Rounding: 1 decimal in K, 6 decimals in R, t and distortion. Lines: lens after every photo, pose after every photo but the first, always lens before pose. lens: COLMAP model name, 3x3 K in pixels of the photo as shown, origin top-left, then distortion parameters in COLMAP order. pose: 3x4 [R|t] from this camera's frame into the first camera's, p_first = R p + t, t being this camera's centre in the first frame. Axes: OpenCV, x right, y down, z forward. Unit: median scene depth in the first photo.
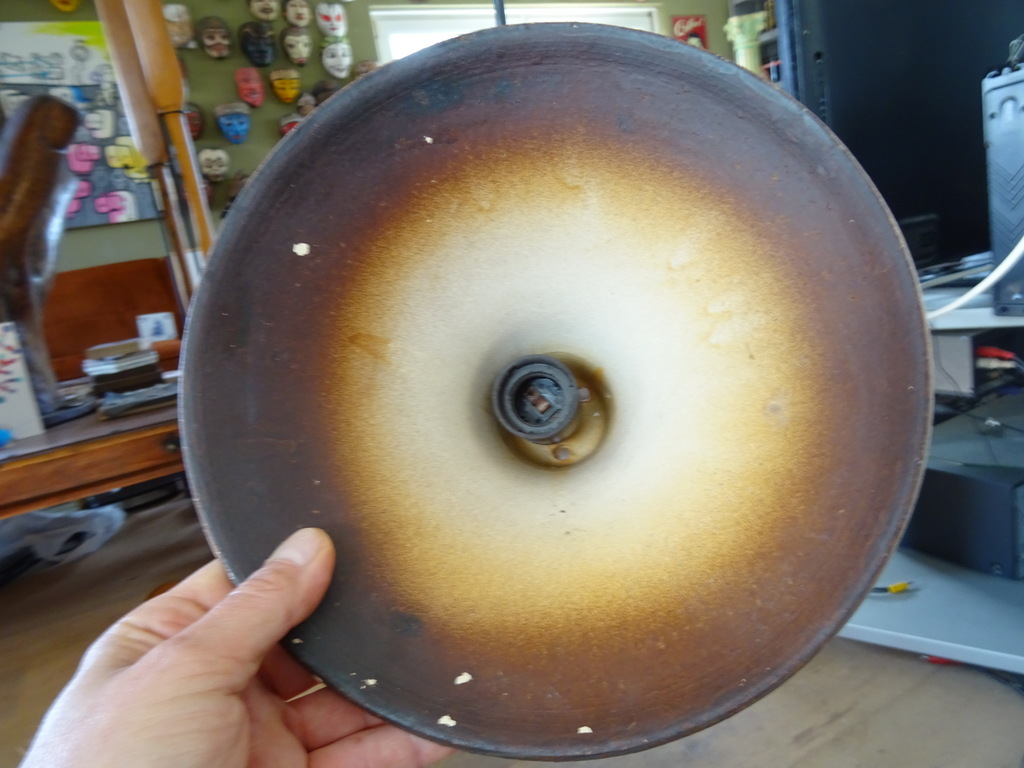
lens RADIAL K [[718.9, 0, 506.8], [0, 718.9, 385.6], [0, 0, 1]] dist [-0.009182, -0.002245]
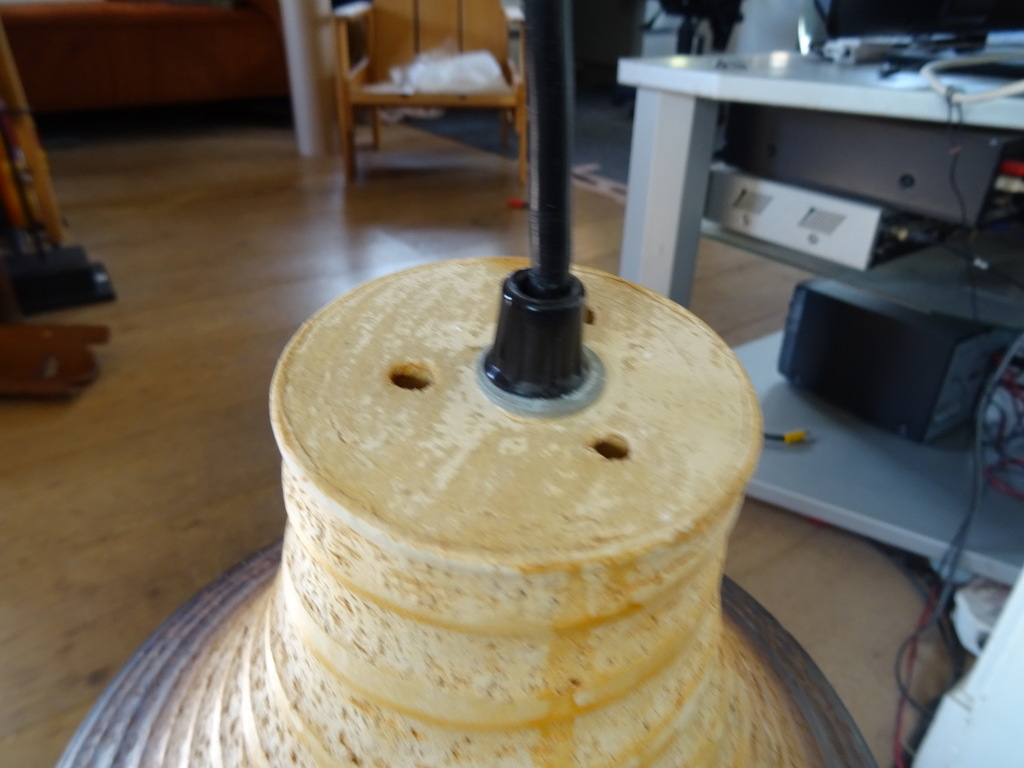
lens RADIAL K [[726.9, 0, 512.0], [0, 726.9, 384.0], [0, 0, 1]] dist [-0.000697, 0.004048]
pose [[0.975605, 0.101399, 0.194713, 0.009581], [-0.154145, 0.947928, 0.278695, 0.008069], [-0.156314, -0.301910, 0.940434, 0.070437]]
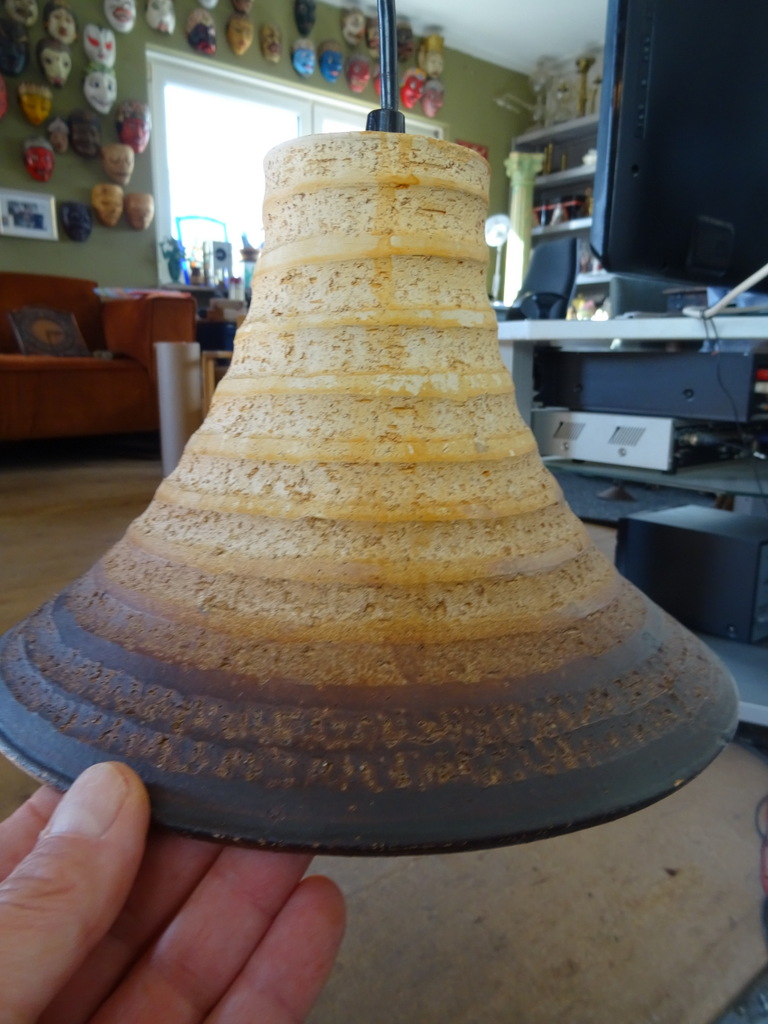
lens RADIAL K [[719.6, 0, 384.4], [0, 719.6, 510.2], [0, 0, 1]] dist [-0.004725, 0.009359]
pose [[0.971986, 0.132636, 0.194039, 0.006114], [-0.129863, 0.991164, -0.027004, 0.050506], [-0.195907, 0.001049, 0.980622, 0.040336]]
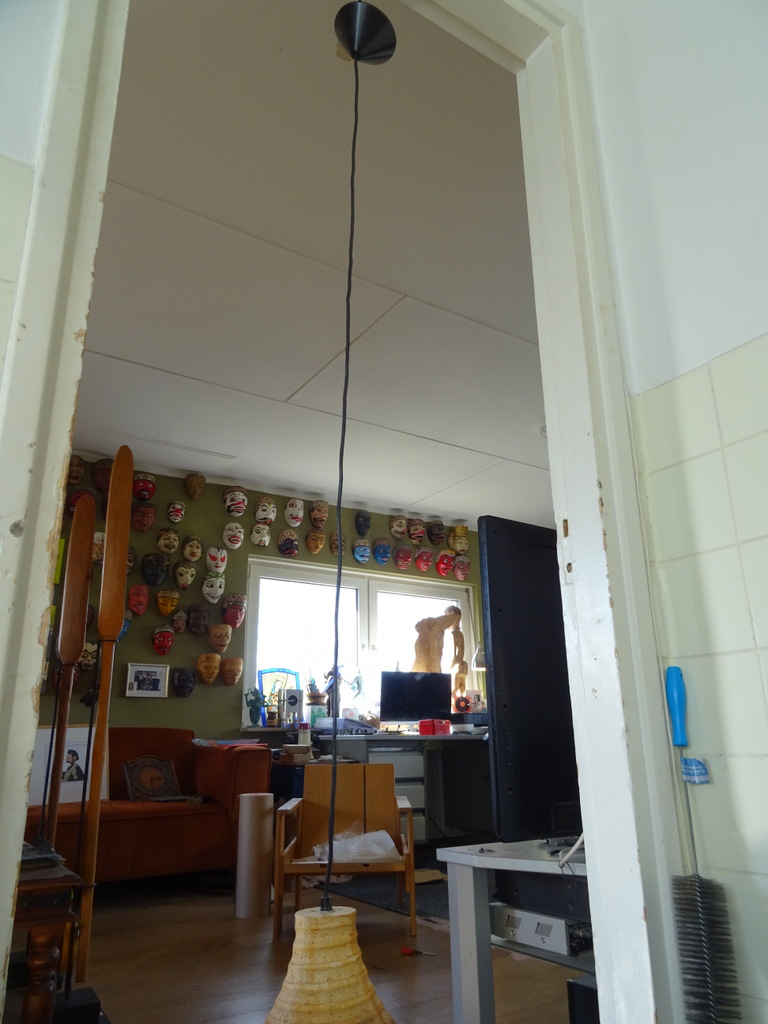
lens RADIAL K [[726.9, 0, 379.4], [0, 726.9, 508.8], [0, 0, 1]] dist [-0.000697, 0.004048]
pose [[0.986157, 0.163778, 0.025918, -0.009289], [-0.128740, 0.854752, -0.502817, 0.023251], [-0.104504, 0.492520, 0.864004, -0.193874]]
